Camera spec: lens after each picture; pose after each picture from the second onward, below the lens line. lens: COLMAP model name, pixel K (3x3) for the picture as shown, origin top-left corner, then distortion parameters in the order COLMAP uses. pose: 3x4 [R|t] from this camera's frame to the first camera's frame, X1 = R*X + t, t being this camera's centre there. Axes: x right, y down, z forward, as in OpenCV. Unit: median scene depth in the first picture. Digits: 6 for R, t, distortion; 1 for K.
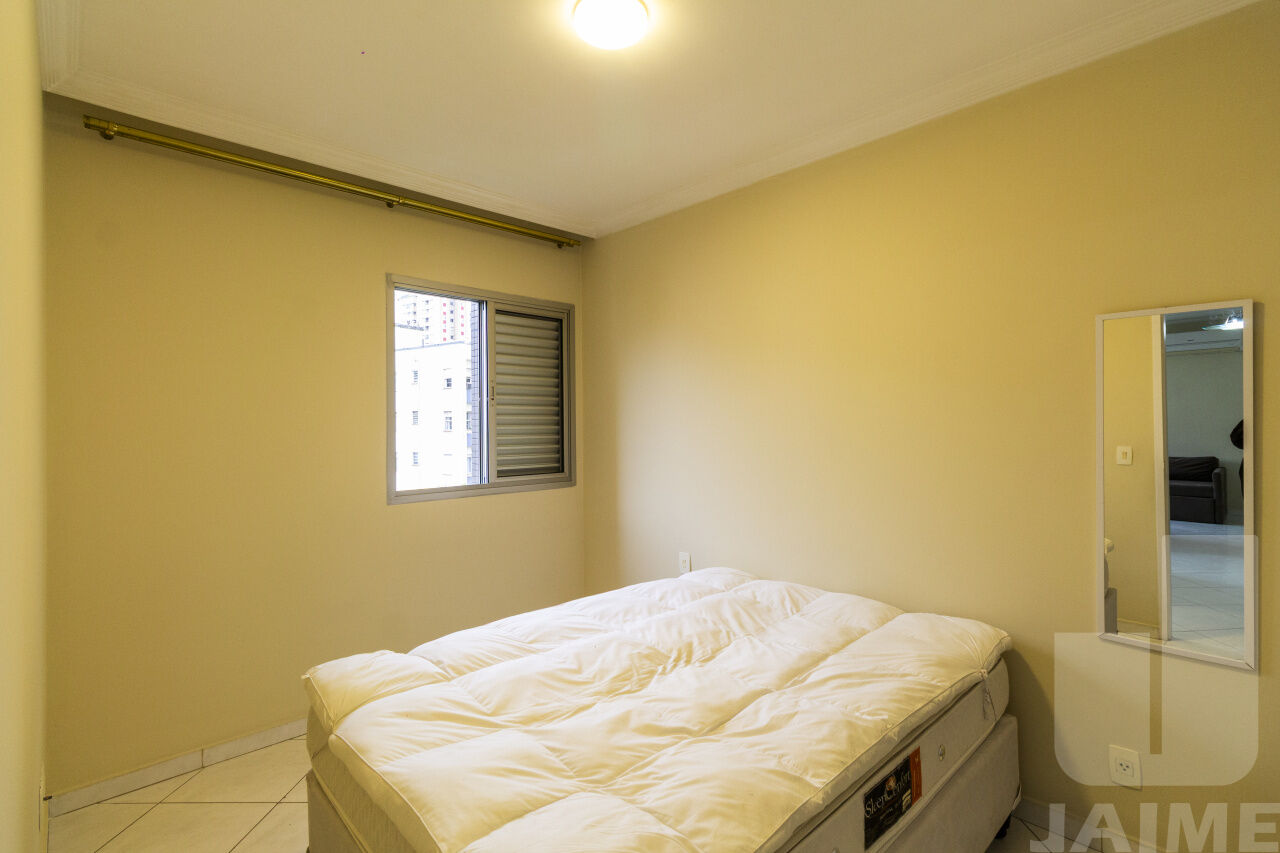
lens RADIAL K [[594.2, 0, 654.9], [0, 594.2, 416.4], [0, 0, 1]] dist [0.001285, 0.000669]
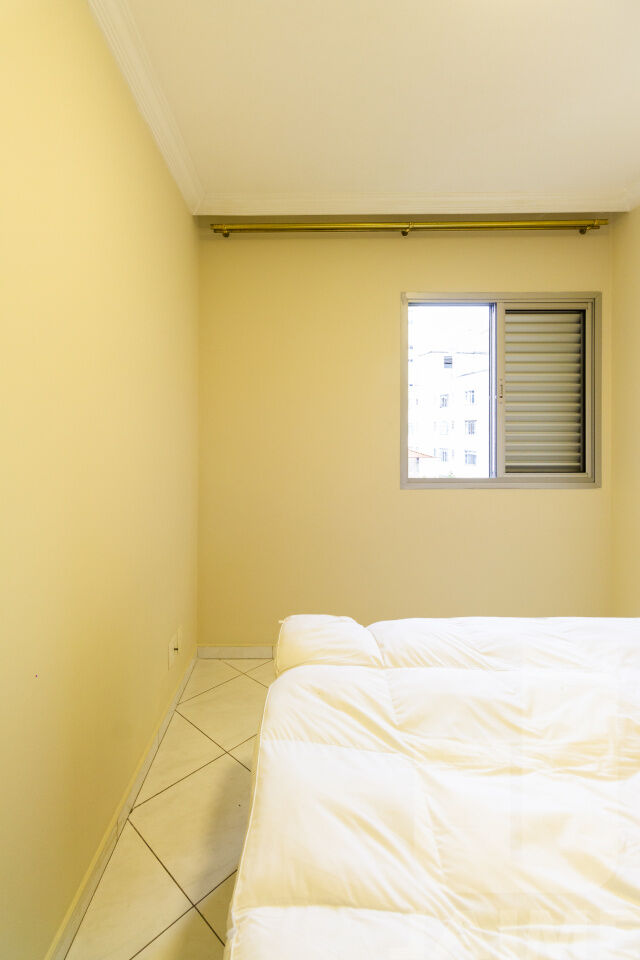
lens RADIAL K [[445.7, 0, 332.9], [0, 445.7, 436.3], [0, 0, 1]] dist [0.001285, 0.000669]
pose [[0.706348, 0.008295, -0.707816, 0.086213], [0.006209, 0.999820, 0.017914, 0.029502], [0.707838, -0.017049, 0.706169, 0.299899]]
